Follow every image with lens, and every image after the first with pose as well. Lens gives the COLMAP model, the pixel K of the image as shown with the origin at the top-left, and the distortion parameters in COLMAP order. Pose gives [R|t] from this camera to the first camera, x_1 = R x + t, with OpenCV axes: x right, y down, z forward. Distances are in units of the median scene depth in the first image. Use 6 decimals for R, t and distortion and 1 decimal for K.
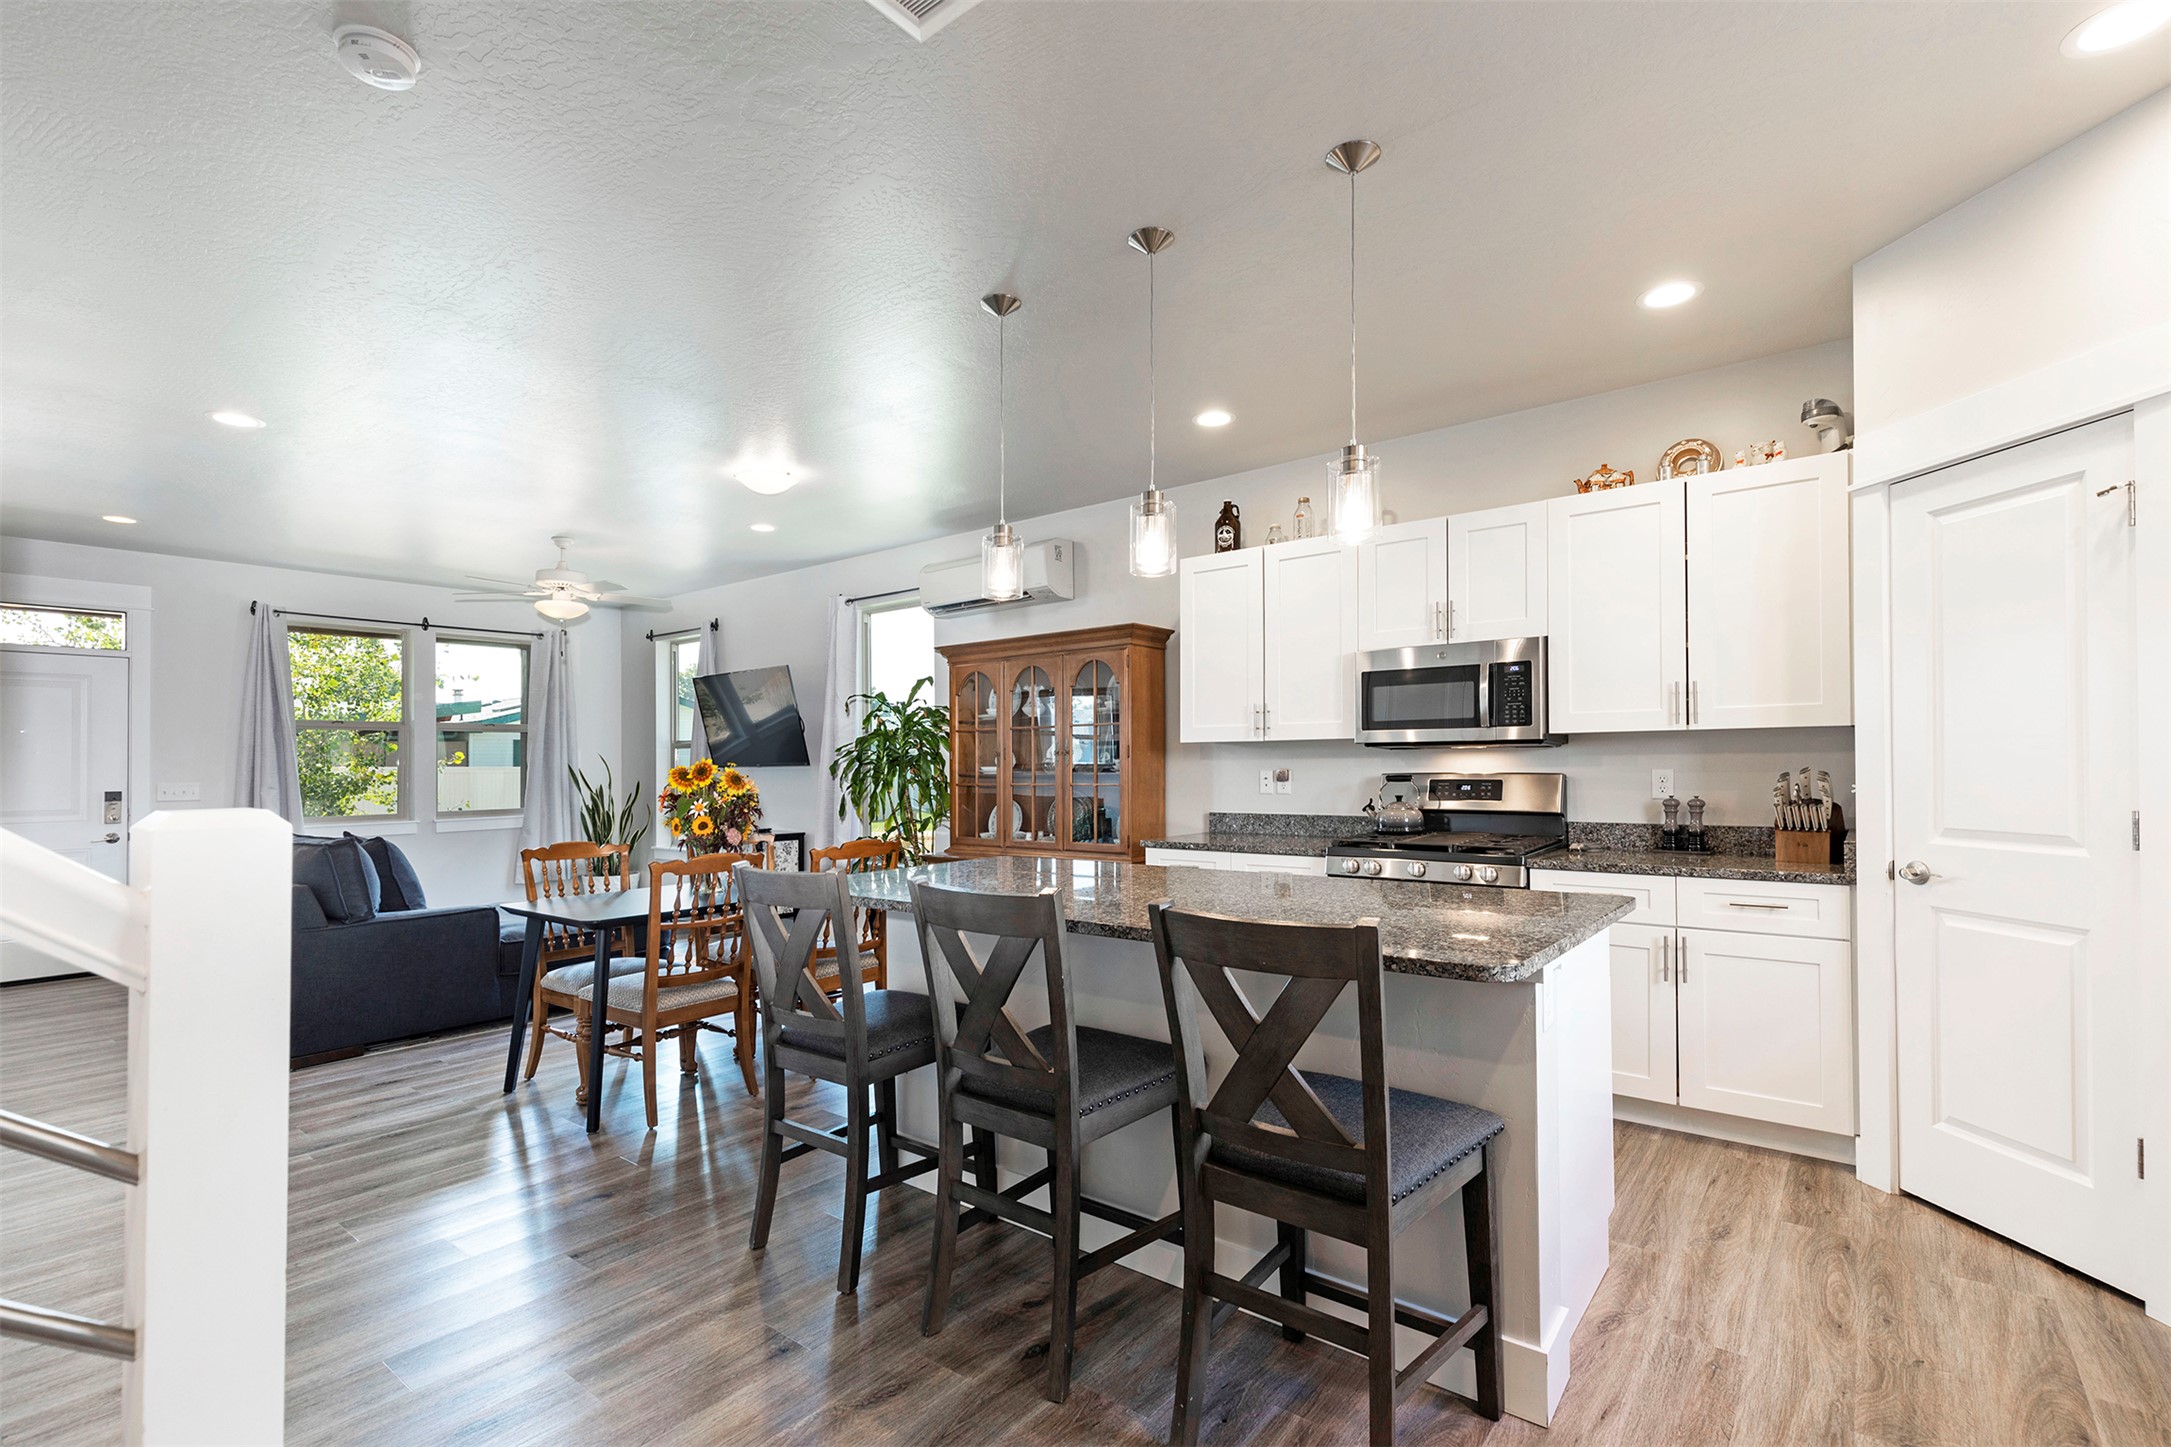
lens RADIAL K [[986.1, 0, 1102.3], [0, 986.1, 734.6], [0, 0, 1]] dist [0.007132, -0.001911]
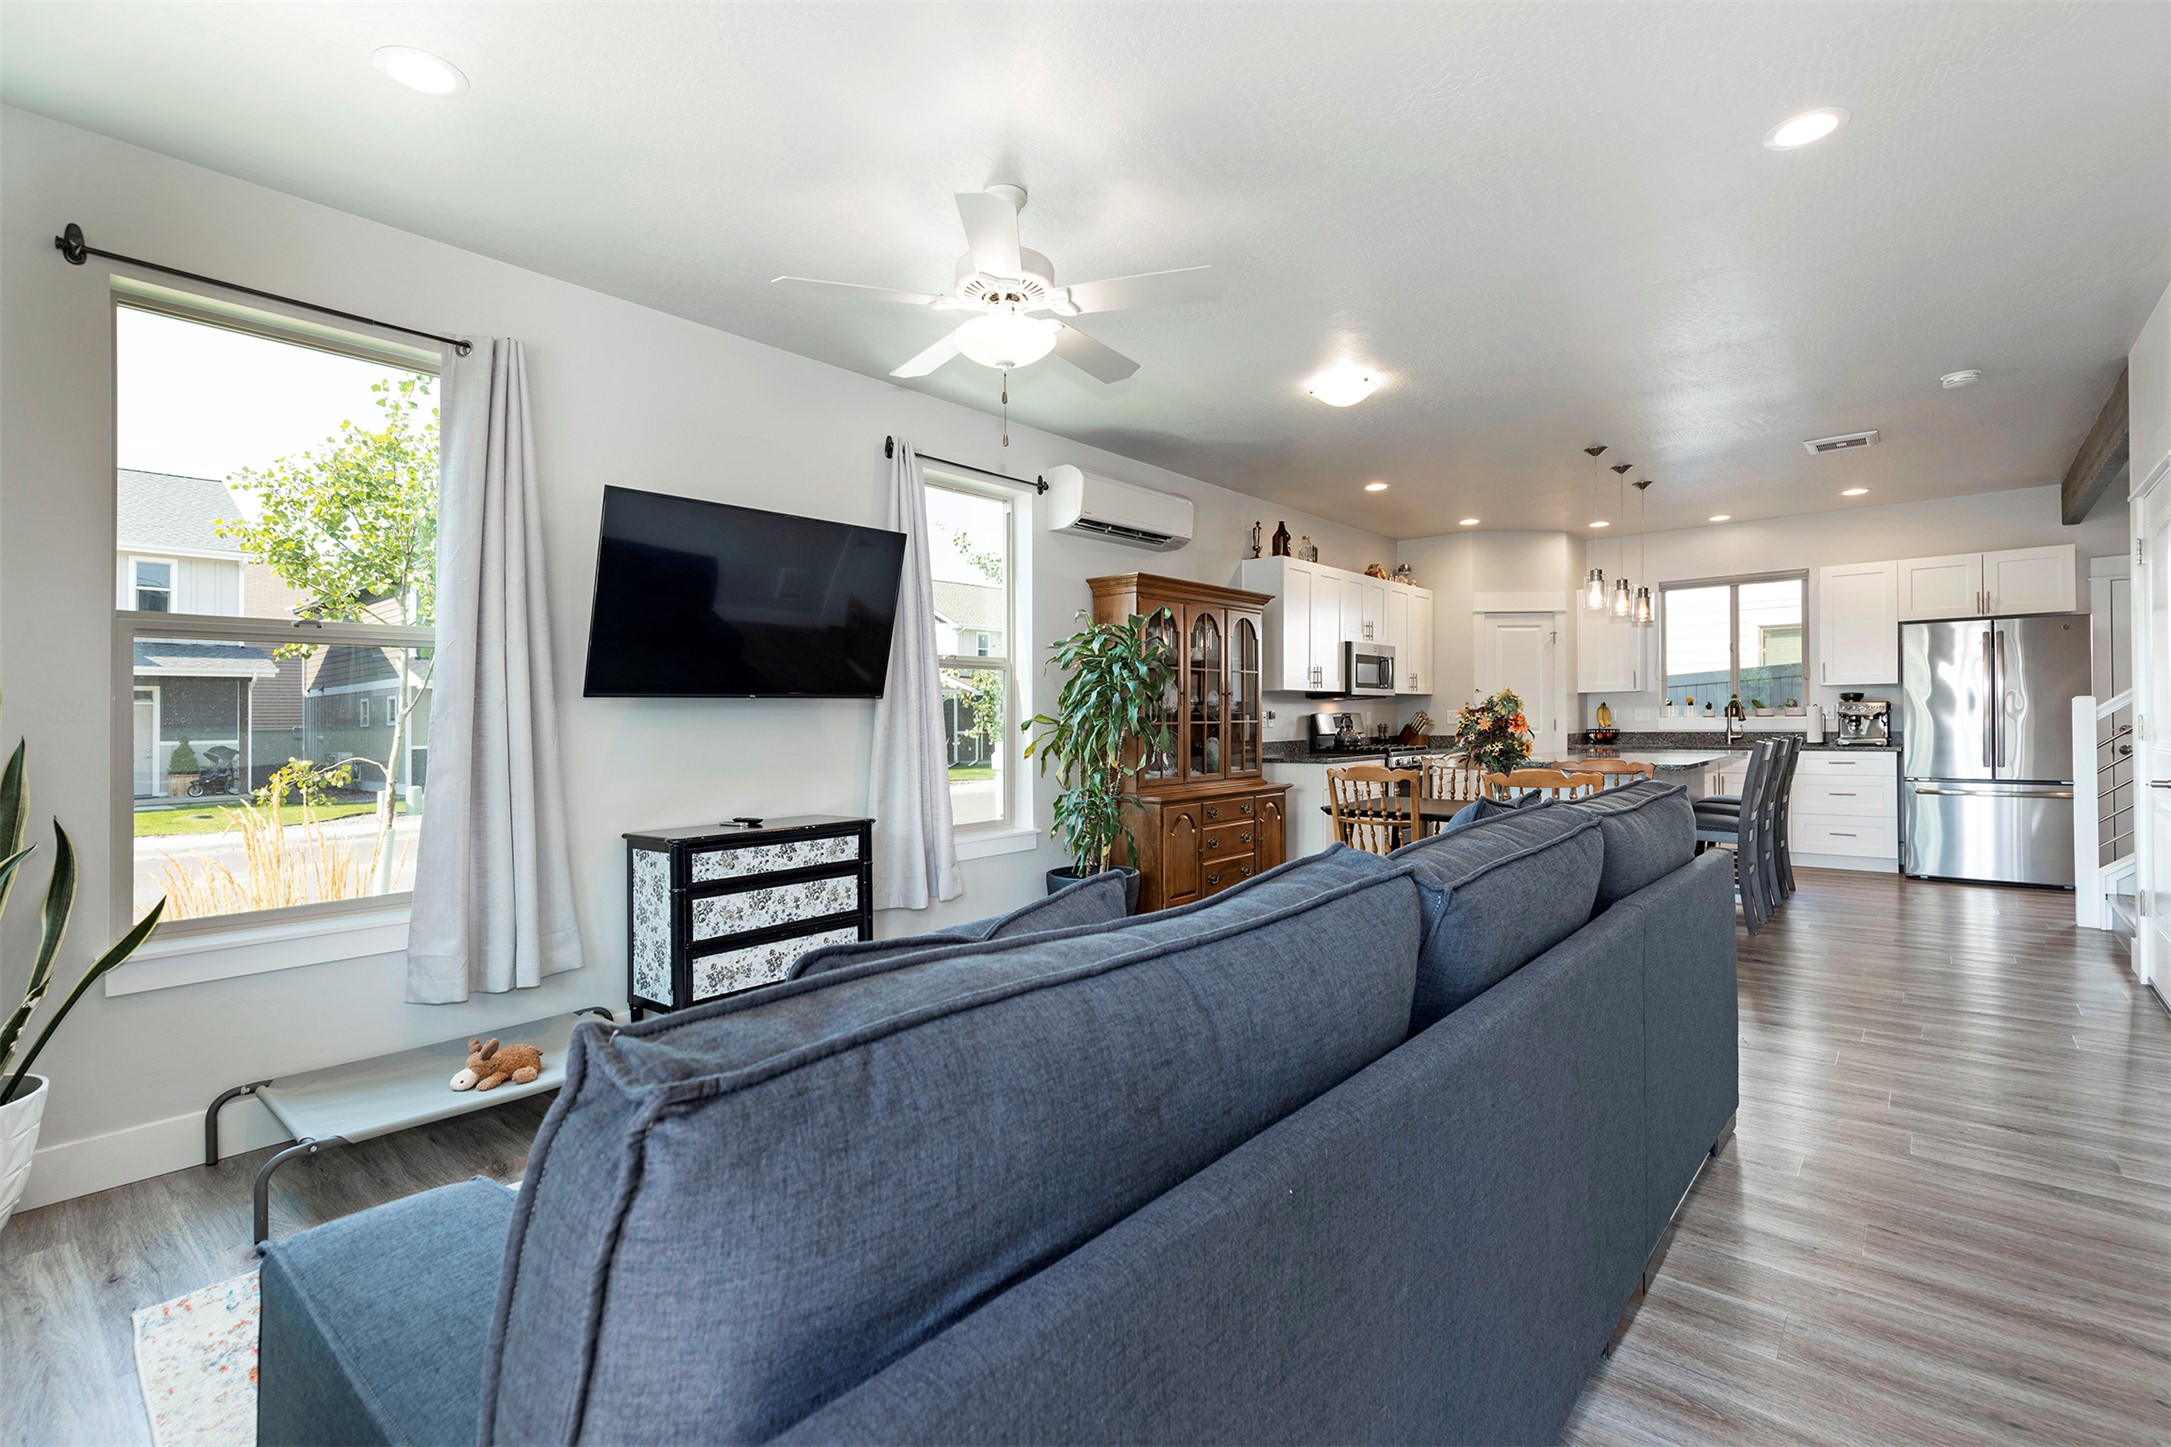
lens RADIAL K [[986.1, 0, 1058.2], [0, 986.1, 718.6], [0, 0, 1]] dist [0.007132, -0.001911]
pose [[0.059584, 0.013954, 0.998126, -1.536301], [-0.016315, 0.999782, -0.013003, 0.083643], [-0.998090, -0.015509, 0.059799, 1.447584]]
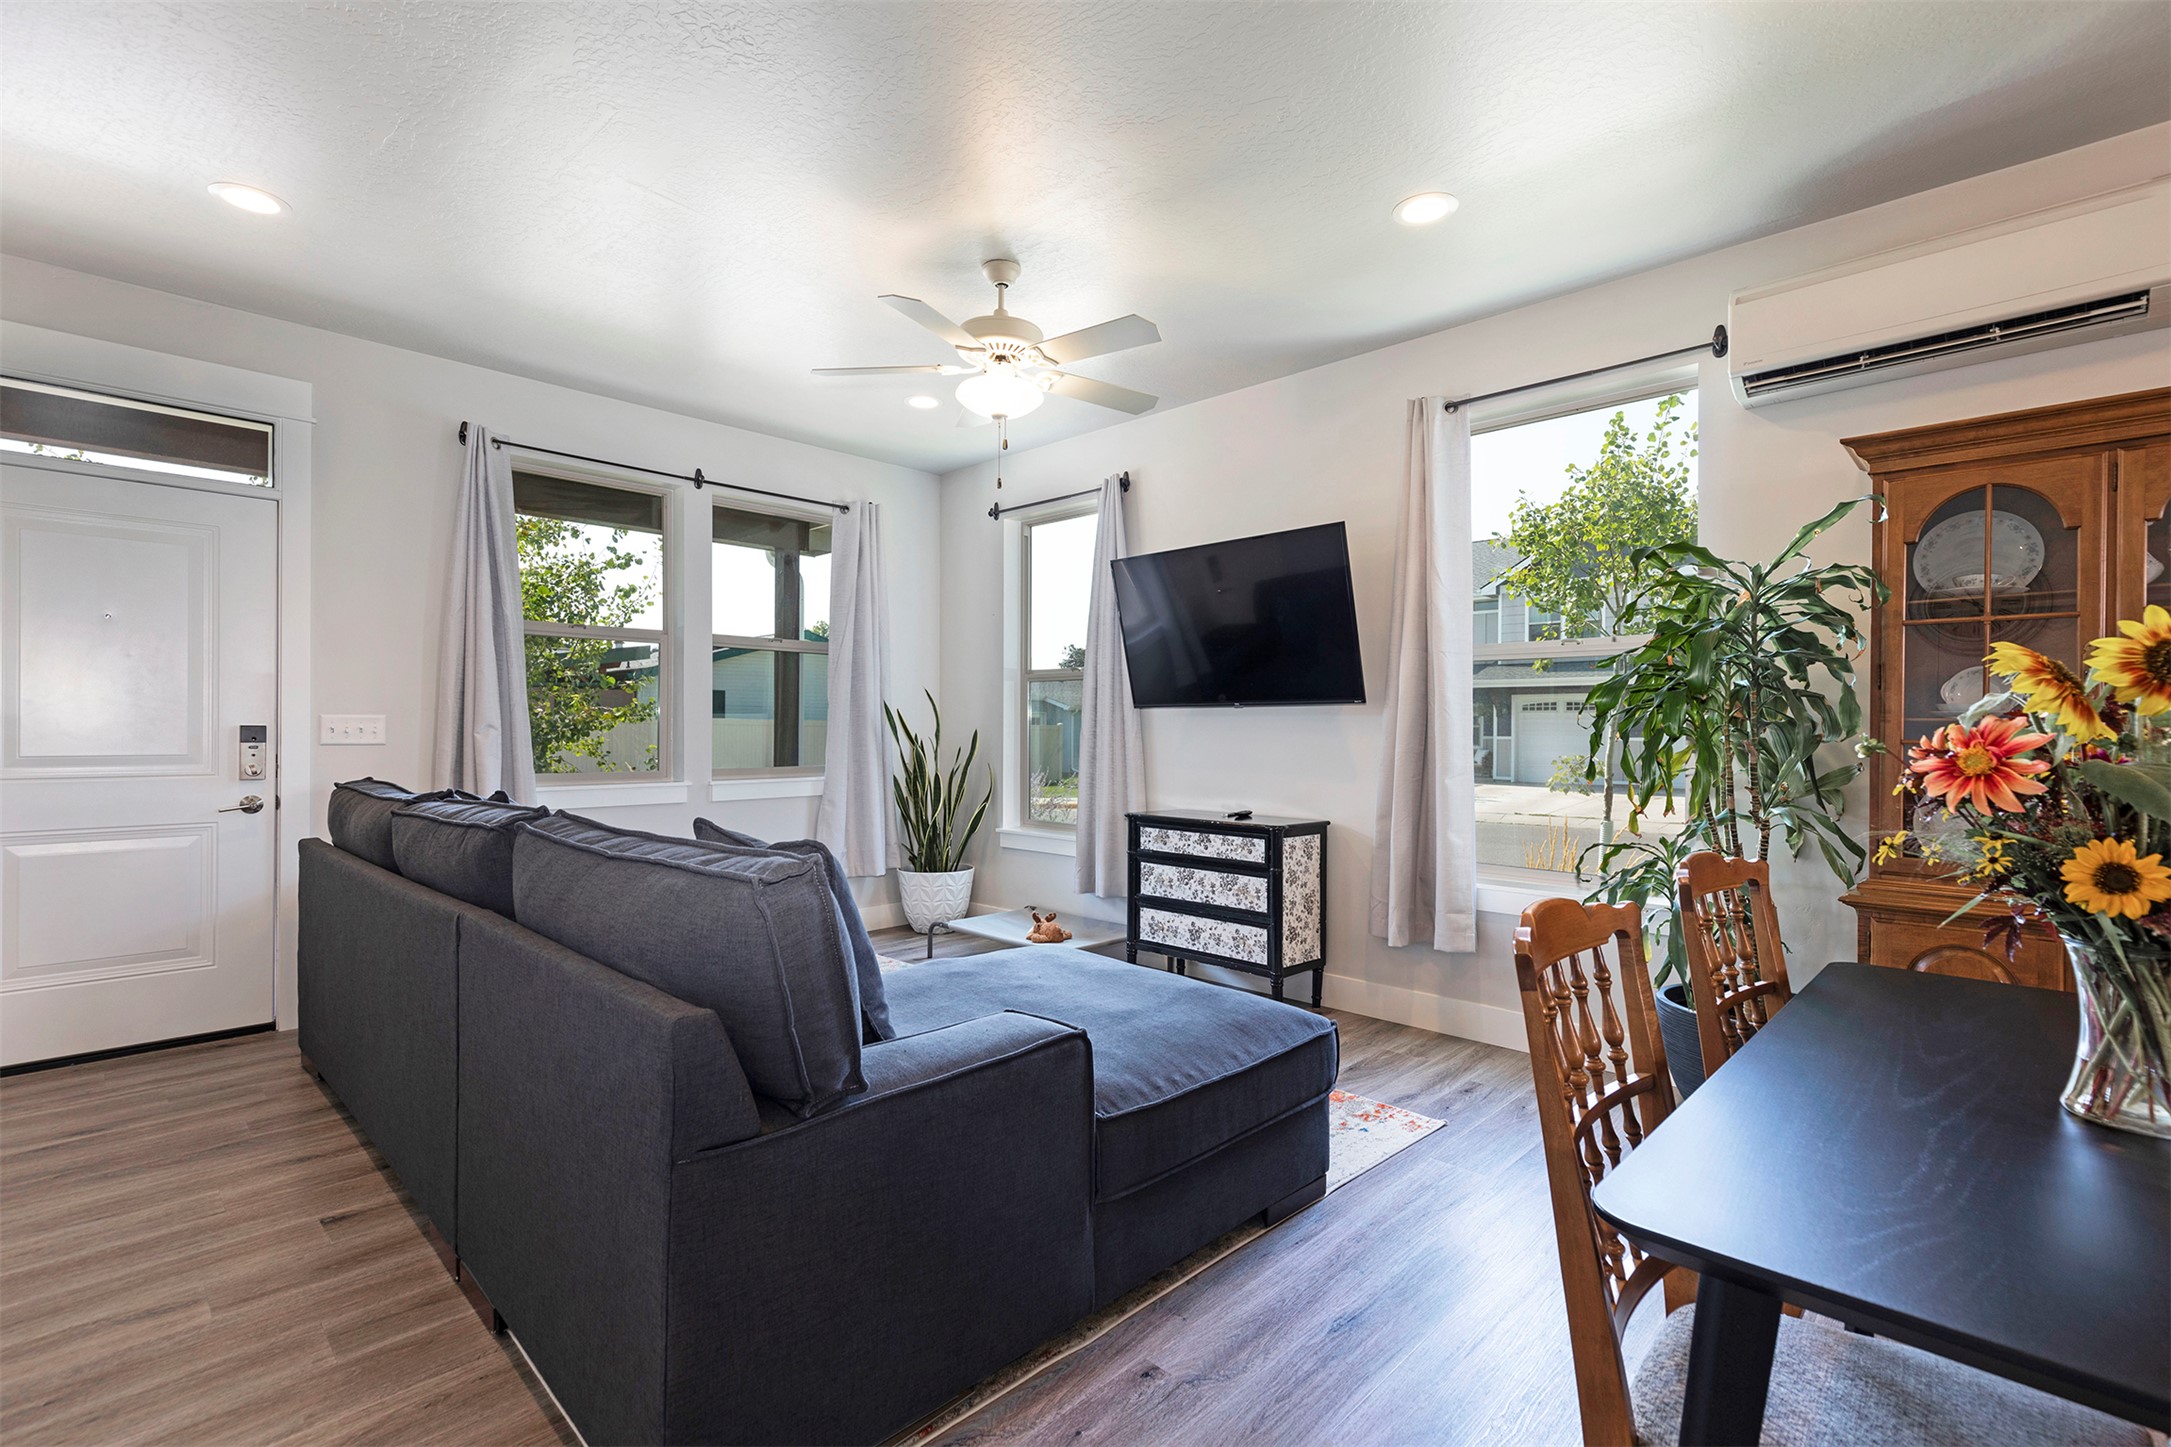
lens RADIAL K [[986.1, 0, 1076.9], [0, 986.1, 721.3], [0, 0, 1]] dist [0.007132, -0.001911]
pose [[0.992504, 0.017709, -0.120920, -0.660113], [-0.015007, 0.999618, 0.023214, 0.050945], [0.121285, -0.021226, 0.992391, 0.712410]]
